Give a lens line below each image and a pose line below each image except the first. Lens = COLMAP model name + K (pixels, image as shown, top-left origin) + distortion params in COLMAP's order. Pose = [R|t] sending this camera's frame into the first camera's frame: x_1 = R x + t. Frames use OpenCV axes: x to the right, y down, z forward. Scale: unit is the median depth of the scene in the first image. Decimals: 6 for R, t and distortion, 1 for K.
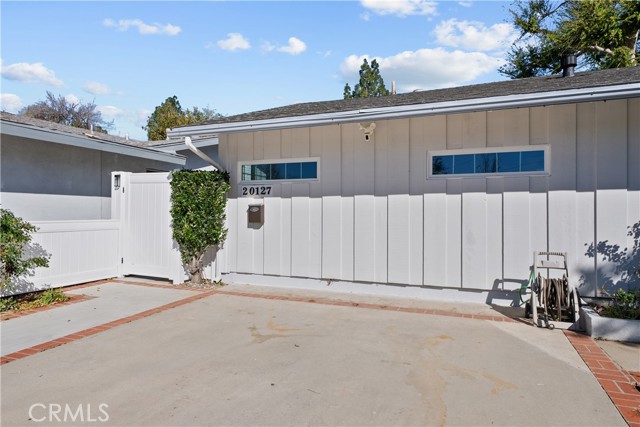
lens RADIAL K [[398.9, 0, 320.0], [0, 398.9, 213.5], [0, 0, 1]] dist [0.001872, 0.001212]
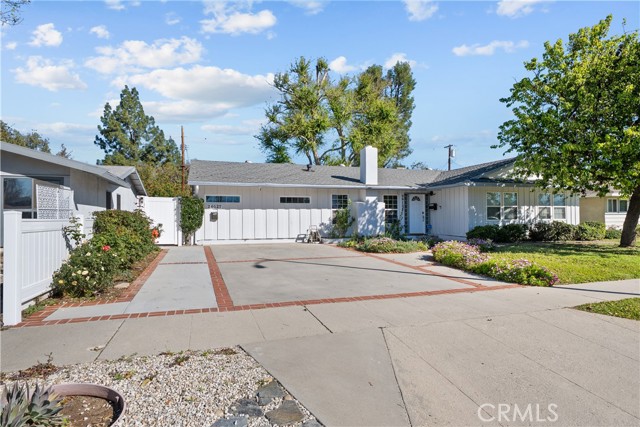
lens RADIAL K [[349.1, 0, 320.0], [0, 349.1, 213.5], [0, 0, 1]] dist [0.000348, 0.000059]
pose [[0.752558, 0.003171, 0.658519, -1.116890], [0.007105, 0.999891, -0.012933, 0.020276], [-0.658488, 0.014412, 0.752453, -1.107721]]
